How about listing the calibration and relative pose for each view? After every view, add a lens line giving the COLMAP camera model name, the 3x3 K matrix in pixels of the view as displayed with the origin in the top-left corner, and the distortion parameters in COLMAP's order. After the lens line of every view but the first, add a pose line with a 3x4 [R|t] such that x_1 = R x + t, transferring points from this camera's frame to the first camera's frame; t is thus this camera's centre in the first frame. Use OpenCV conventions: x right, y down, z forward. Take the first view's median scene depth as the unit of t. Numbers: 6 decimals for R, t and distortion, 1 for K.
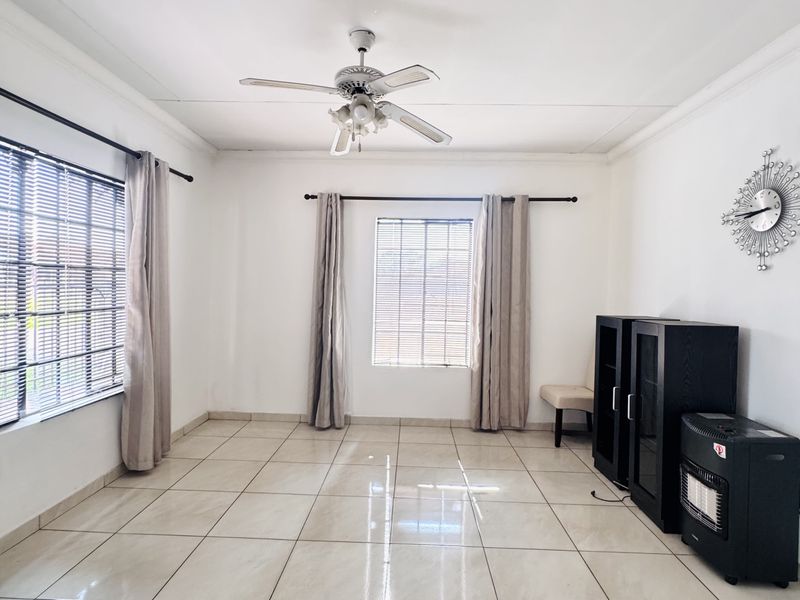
lens RADIAL K [[427.1, 0, 399.3], [0, 427.1, 297.6], [0, 0, 1]] dist [-0.006508, 0.001470]
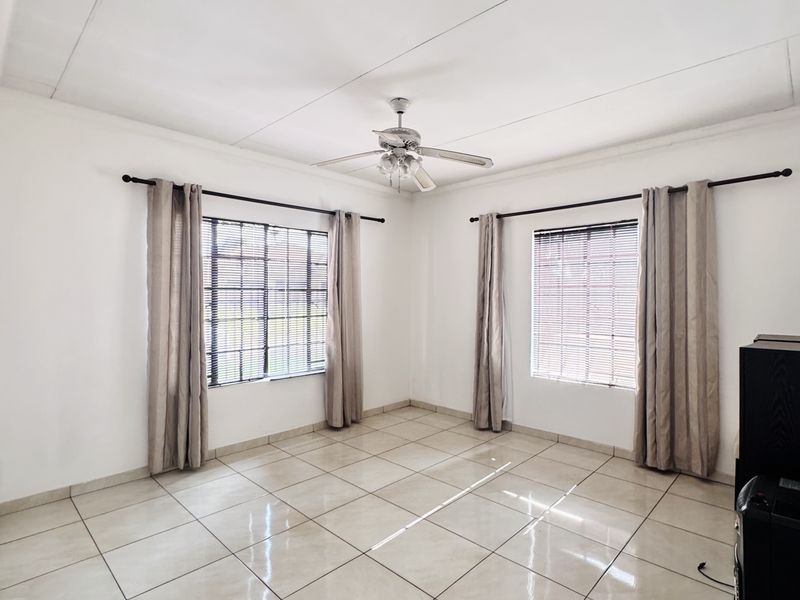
lens RADIAL K [[427.1, 0, 399.3], [0, 427.1, 297.6], [0, 0, 1]] dist [-0.006508, 0.001470]
pose [[0.739378, -0.015746, -0.673106, 0.405978], [-0.003809, 0.999613, -0.027567, 0.001196], [0.673280, 0.022946, 0.739032, 0.040810]]
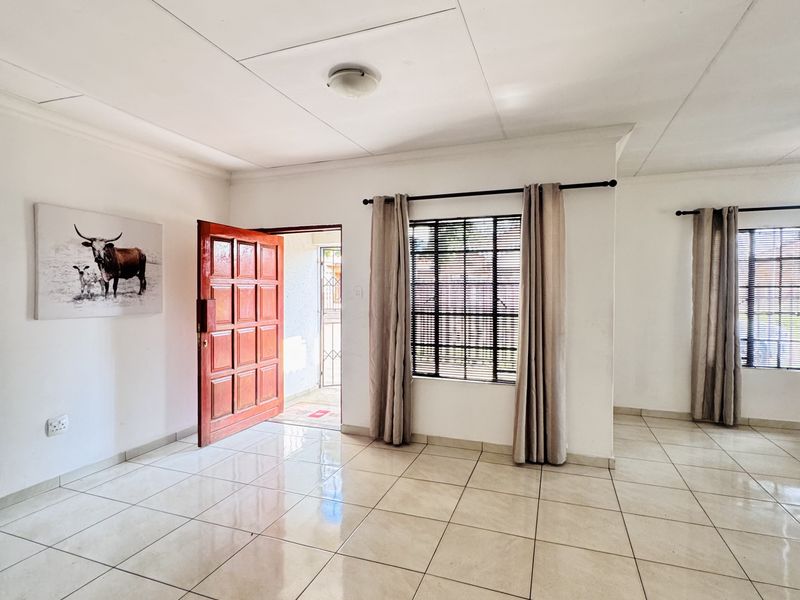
lens RADIAL K [[427.1, 0, 399.3], [0, 427.1, 297.6], [0, 0, 1]] dist [-0.006508, 0.001470]
pose [[-0.312200, -0.004266, -0.950007, 0.823039], [-0.031733, 0.999479, 0.005940, 0.008376], [0.949486, 0.032001, -0.312173, -0.068694]]
